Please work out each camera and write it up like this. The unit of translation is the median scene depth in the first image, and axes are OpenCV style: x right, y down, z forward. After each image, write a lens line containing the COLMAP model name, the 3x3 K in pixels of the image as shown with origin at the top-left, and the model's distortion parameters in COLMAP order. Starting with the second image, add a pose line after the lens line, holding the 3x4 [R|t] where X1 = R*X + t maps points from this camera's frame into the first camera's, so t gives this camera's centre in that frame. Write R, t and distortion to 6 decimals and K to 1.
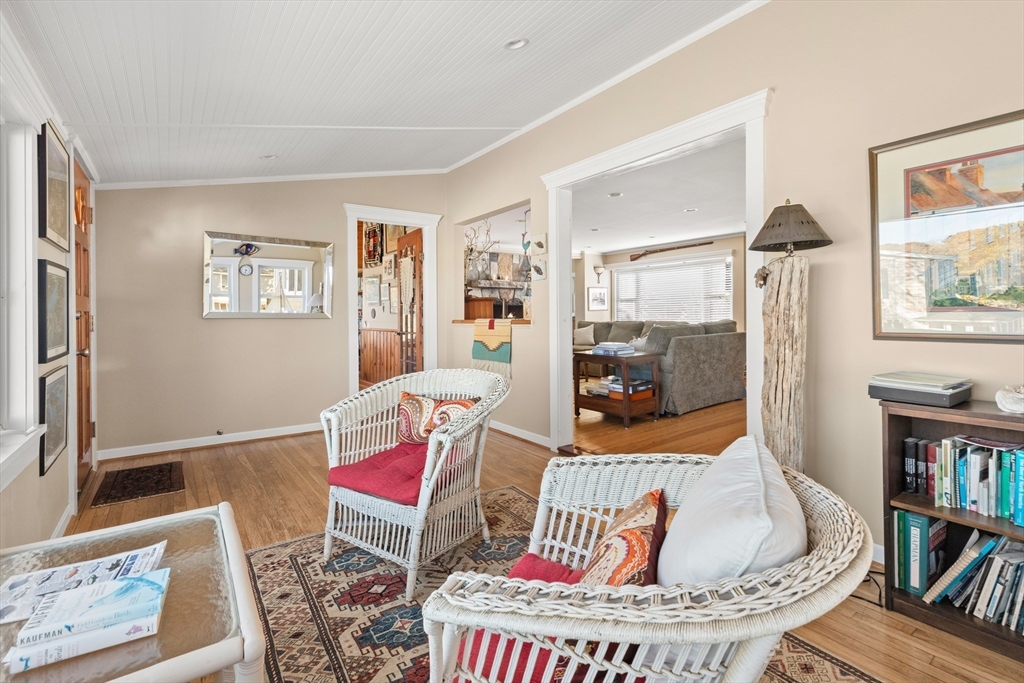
lens RADIAL K [[465.1, 0, 513.0], [0, 465.1, 307.9], [0, 0, 1]] dist [0.002604, 0.000396]
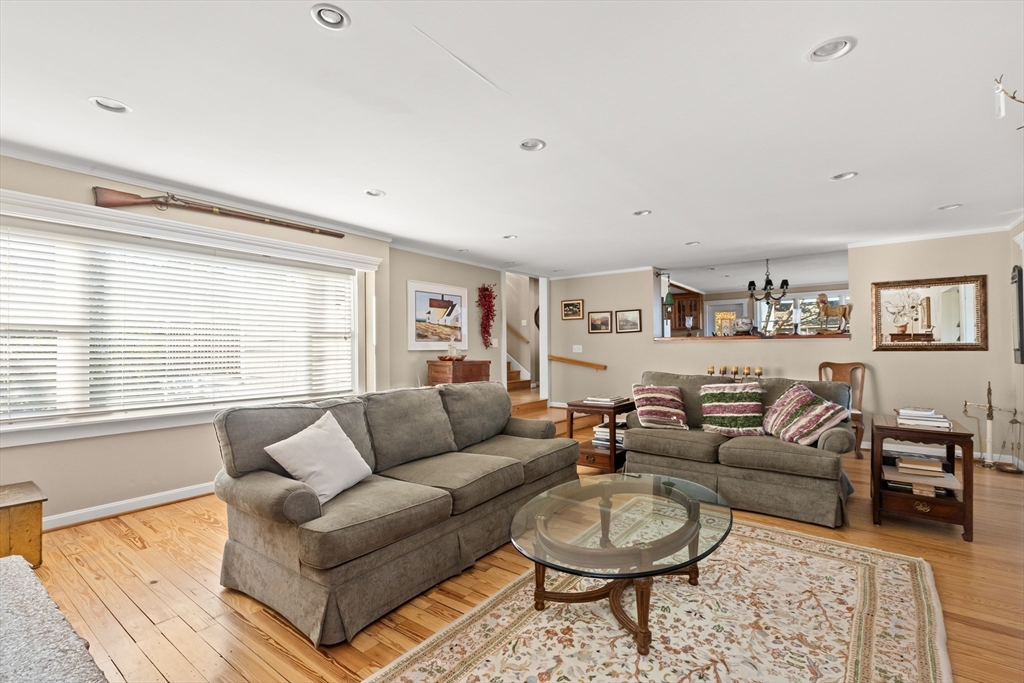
lens RADIAL K [[465.1, 0, 518.7], [0, 465.1, 349.9], [0, 0, 1]] dist [0.002604, 0.000396]
pose [[-0.306328, 0.007992, 0.951892, -0.137638], [-0.006304, 0.999926, -0.010424, -0.003433], [-0.951905, -0.009194, -0.306255, 0.893475]]
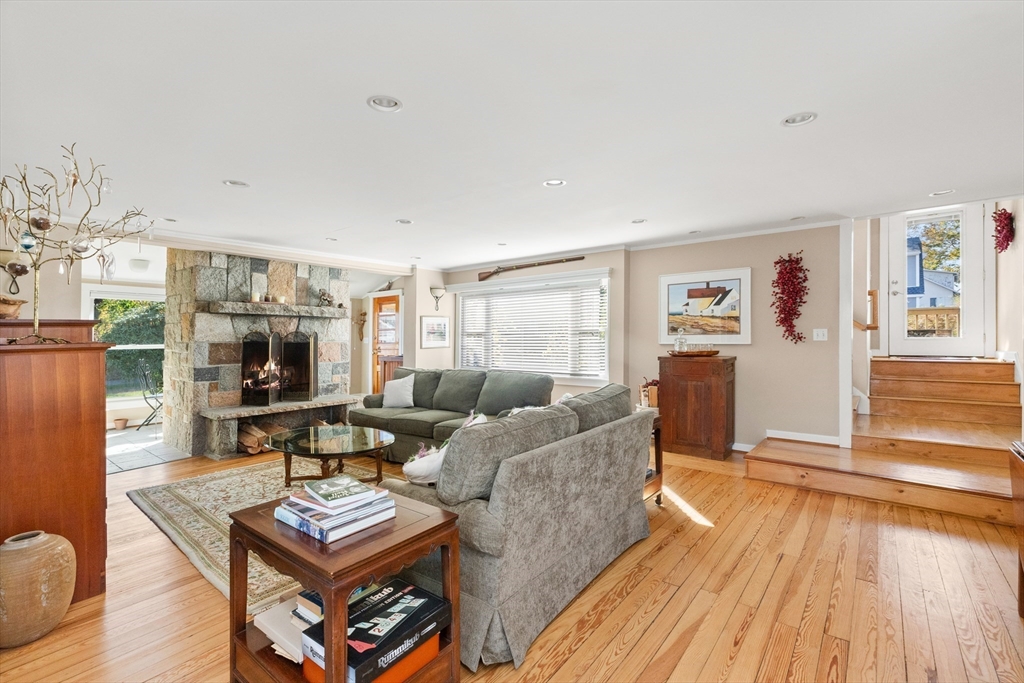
lens RADIAL K [[465.1, 0, 516.1], [0, 465.1, 330.3], [0, 0, 1]] dist [0.002604, 0.000396]
pose [[0.962194, 0.008406, 0.272236, 0.121048], [-0.006805, 0.999954, -0.006824, -0.020621], [-0.272281, 0.004713, 0.962206, 0.306195]]
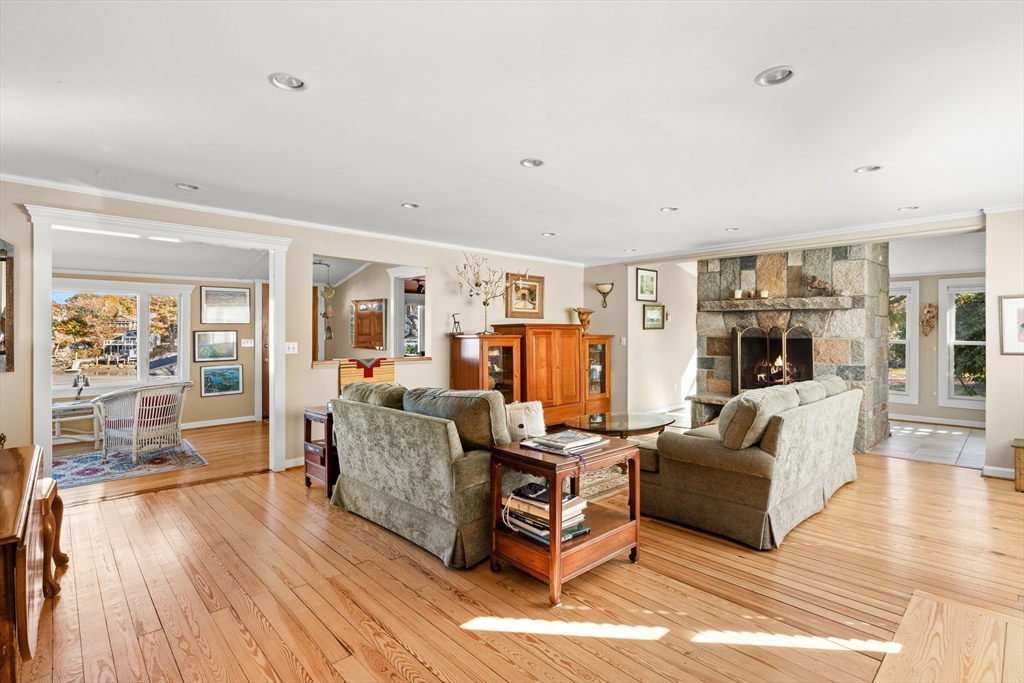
lens RADIAL K [[490.6, 0, 512.1], [0, 490.6, 331.6], [0, 0, 1]] dist [-0.017162, -0.000012]
pose [[0.127509, 0.009998, -0.991787, 0.583296], [0.006139, 0.999922, 0.010869, -0.023796], [0.991818, -0.007474, 0.127438, 0.589417]]
